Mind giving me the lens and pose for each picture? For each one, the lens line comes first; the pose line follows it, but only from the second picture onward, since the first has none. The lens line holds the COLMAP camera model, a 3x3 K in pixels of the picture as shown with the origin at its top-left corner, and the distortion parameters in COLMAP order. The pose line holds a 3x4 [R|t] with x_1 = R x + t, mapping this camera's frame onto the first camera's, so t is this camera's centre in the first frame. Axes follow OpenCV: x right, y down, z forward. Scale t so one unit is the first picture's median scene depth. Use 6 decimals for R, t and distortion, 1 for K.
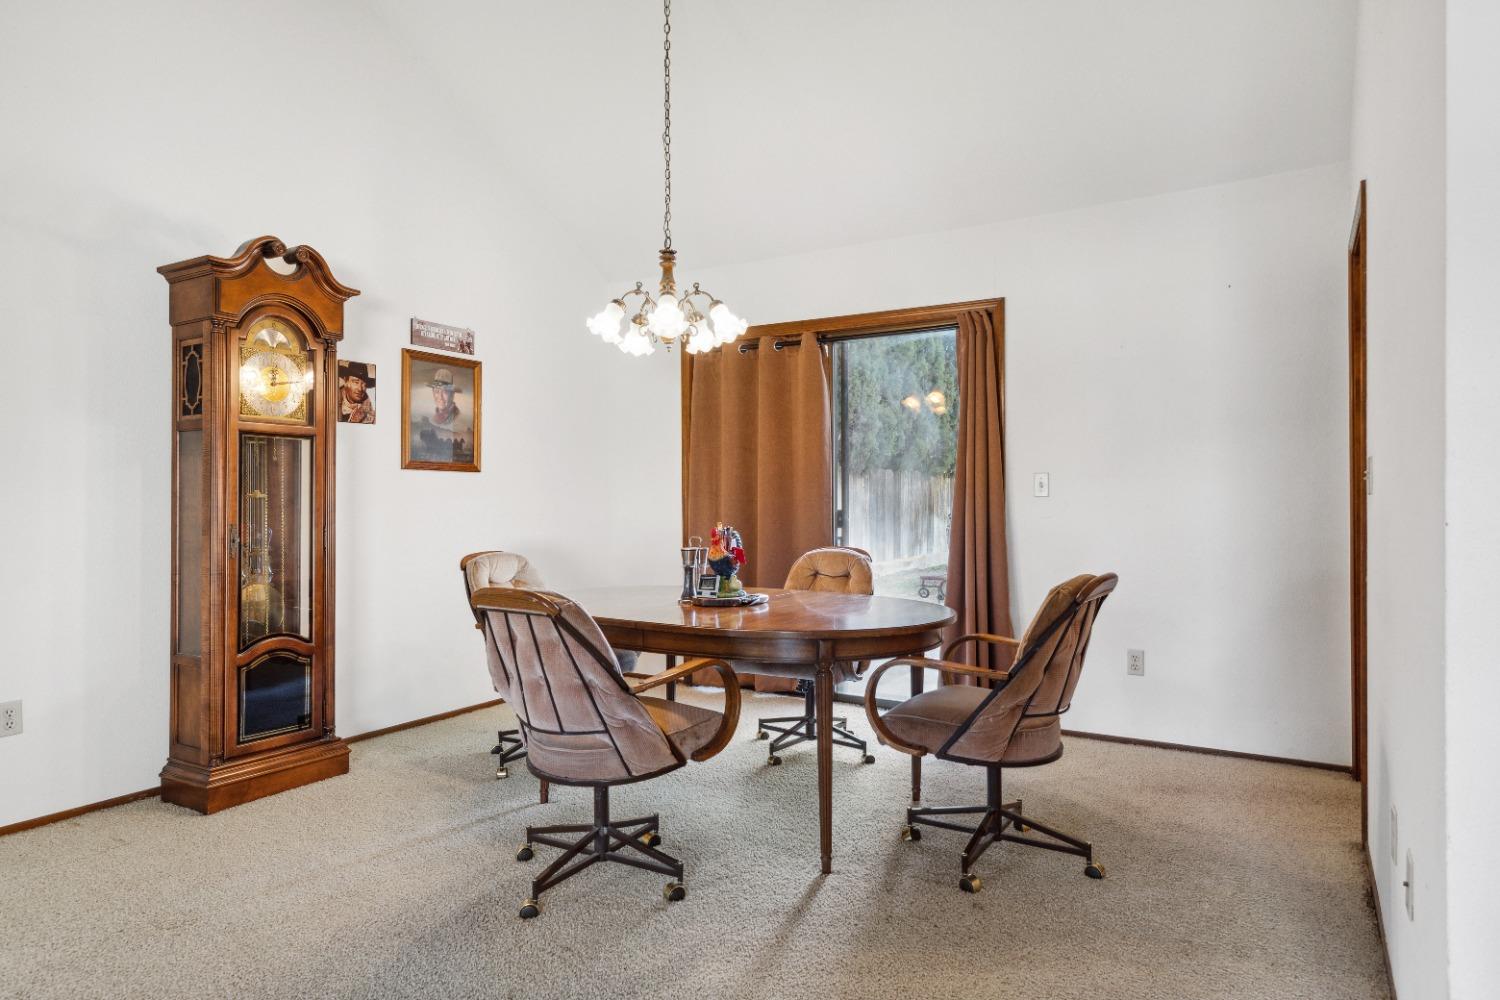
lens RADIAL K [[881.9, 0, 746.1], [0, 881.9, 500.3], [0, 0, 1]] dist [0.007716, 0.000386]
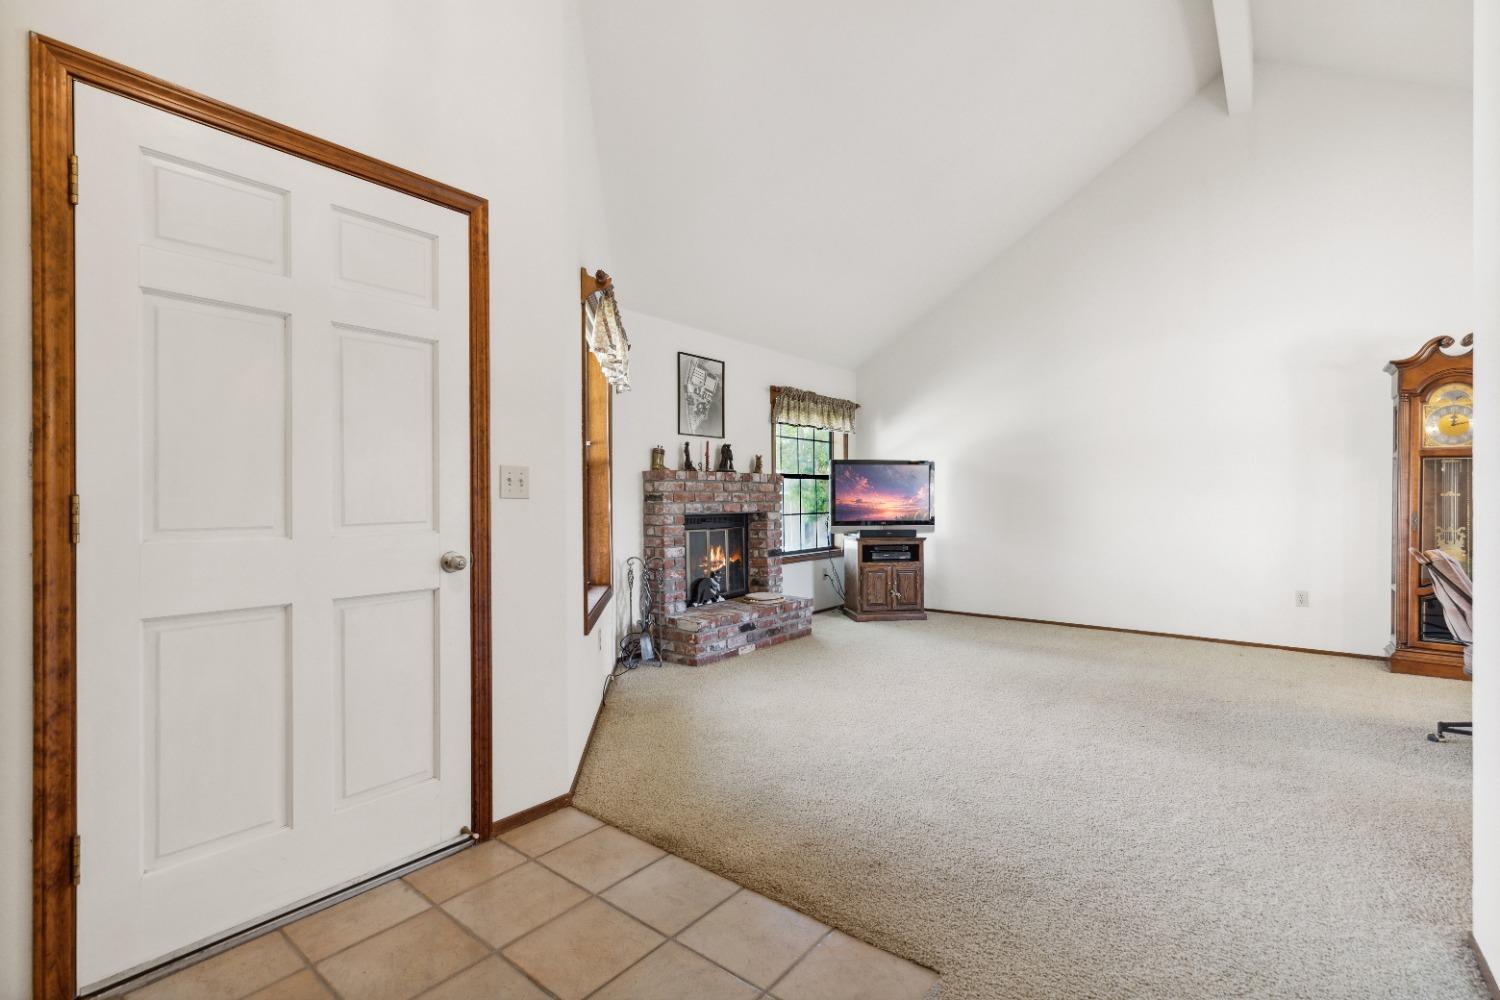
lens RADIAL K [[681.7, 0, 755.7], [0, 681.7, 497.9], [0, 0, 1]] dist [0.005195, -0.002307]
pose [[-0.118864, 0.001738, -0.992909, 0.879252], [0.002841, 0.999995, 0.001411, -0.004994], [0.992906, -0.002653, -0.118869, -0.109292]]
